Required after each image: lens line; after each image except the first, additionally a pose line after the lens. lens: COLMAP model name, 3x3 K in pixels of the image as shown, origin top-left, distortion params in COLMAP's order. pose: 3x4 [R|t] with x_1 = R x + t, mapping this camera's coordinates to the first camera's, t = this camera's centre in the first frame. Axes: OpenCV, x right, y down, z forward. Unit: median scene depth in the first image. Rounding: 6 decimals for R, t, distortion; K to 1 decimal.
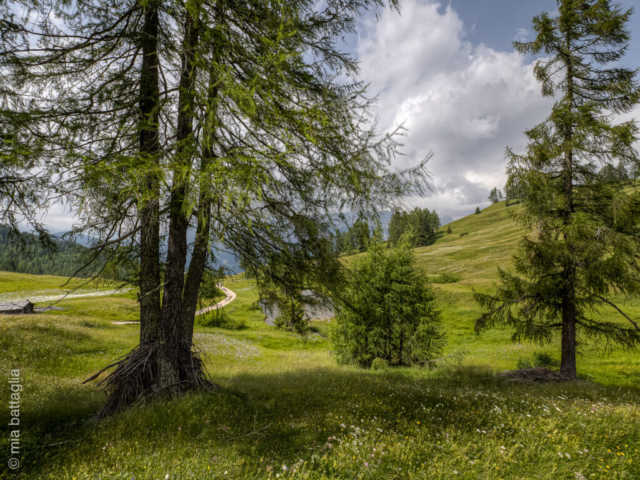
lens RADIAL K [[304.9, 0, 319.1], [0, 304.9, 240.7], [0, 0, 1]] dist [0.000327, 0.000109]
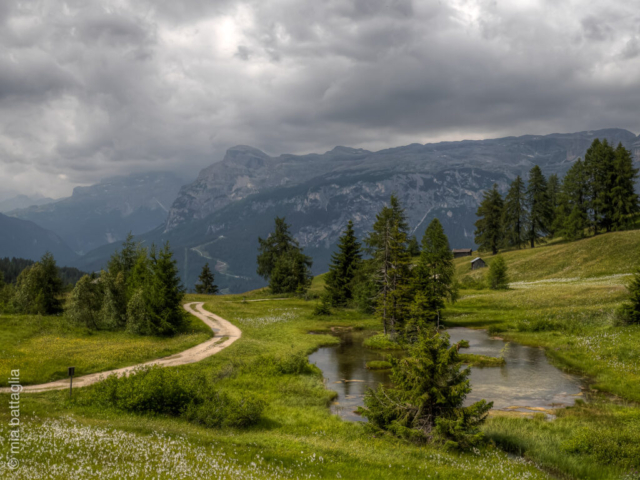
lens RADIAL K [[779.8, 0, 320.8], [0, 779.8, 239.9], [0, 0, 1]] dist [0.018949, 0.000000]
pose [[0.983879, 0.004851, -0.178769, -0.055289], [-0.002659, 0.999918, 0.012497, 0.096598], [0.178815, -0.011820, 0.983812, 0.271235]]
